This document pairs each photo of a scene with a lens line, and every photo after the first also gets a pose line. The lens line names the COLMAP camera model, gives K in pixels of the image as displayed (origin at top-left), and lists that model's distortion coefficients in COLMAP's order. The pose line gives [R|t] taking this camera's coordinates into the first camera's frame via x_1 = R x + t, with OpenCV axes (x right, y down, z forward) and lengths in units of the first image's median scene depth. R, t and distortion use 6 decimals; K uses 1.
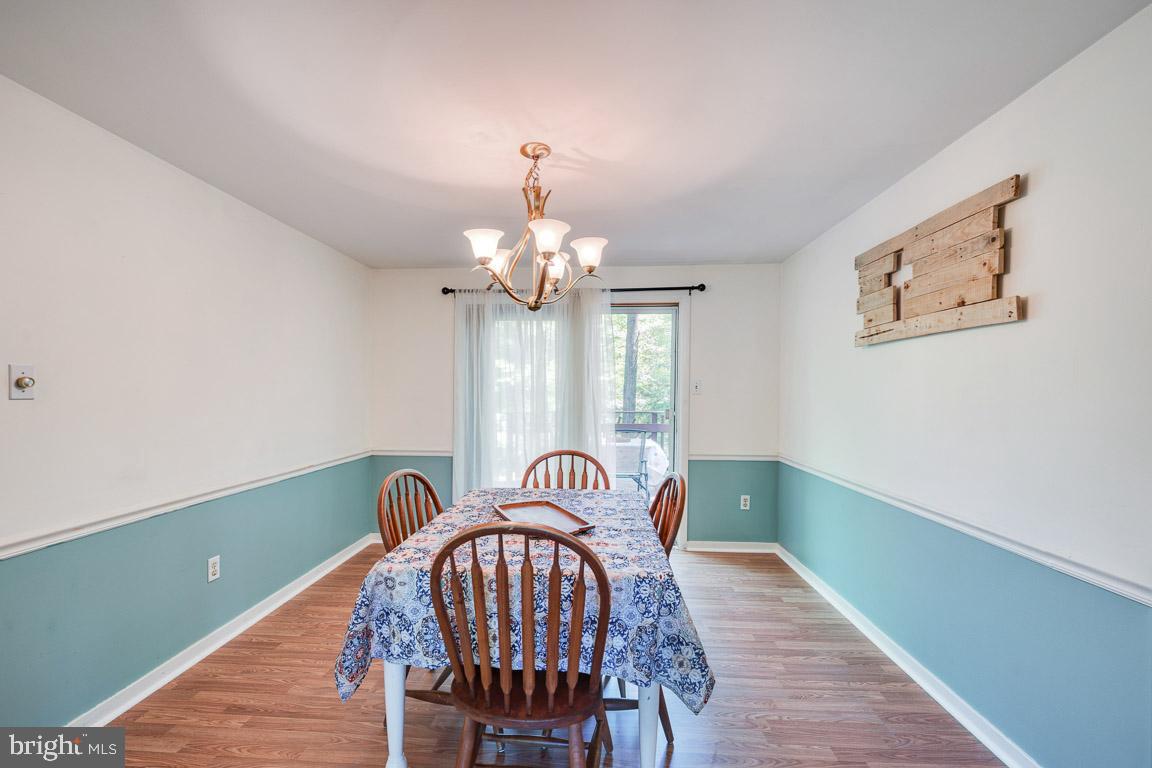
lens RADIAL K [[503.2, 0, 563.9], [0, 503.2, 388.1], [0, 0, 1]] dist [-0.011588, 0.000085]
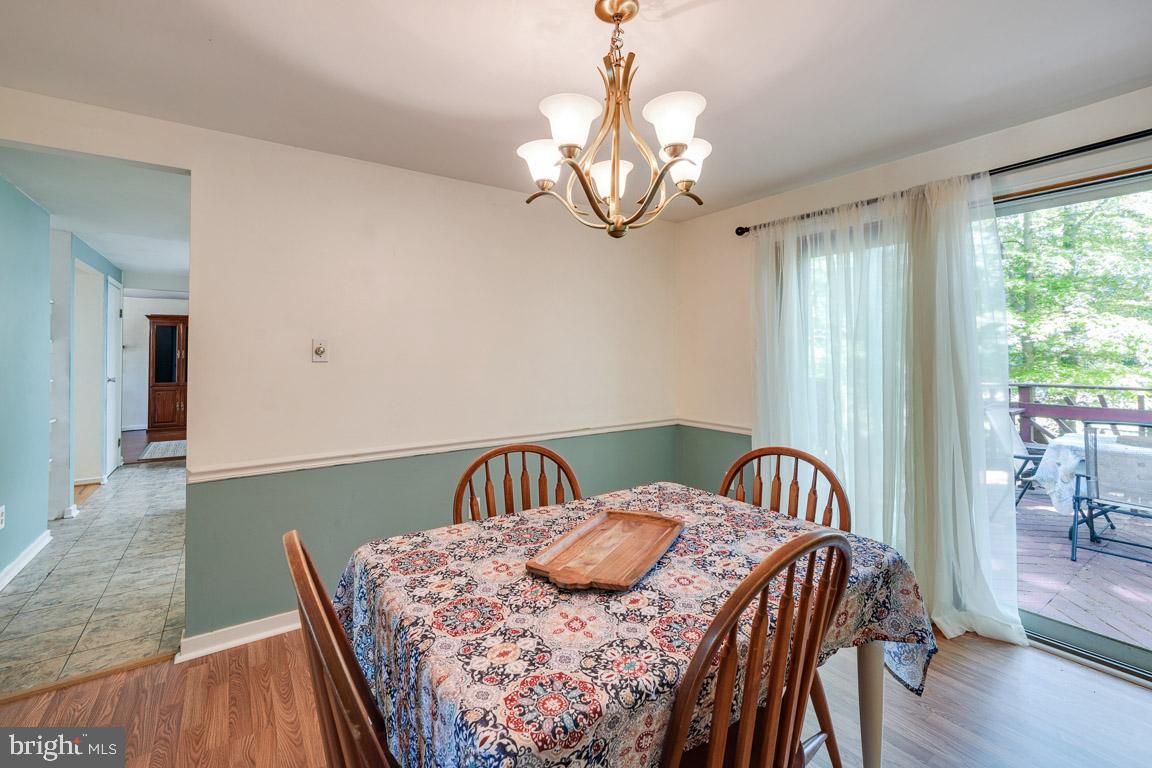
lens RADIAL K [[503.2, 0, 593.8], [0, 503.2, 350.7], [0, 0, 1]] dist [-0.011588, 0.000085]
pose [[0.627332, -0.011749, -0.778663, 0.395390], [0.009309, 0.999928, -0.007588, 0.005376], [0.778696, -0.002488, 0.627397, 0.490112]]
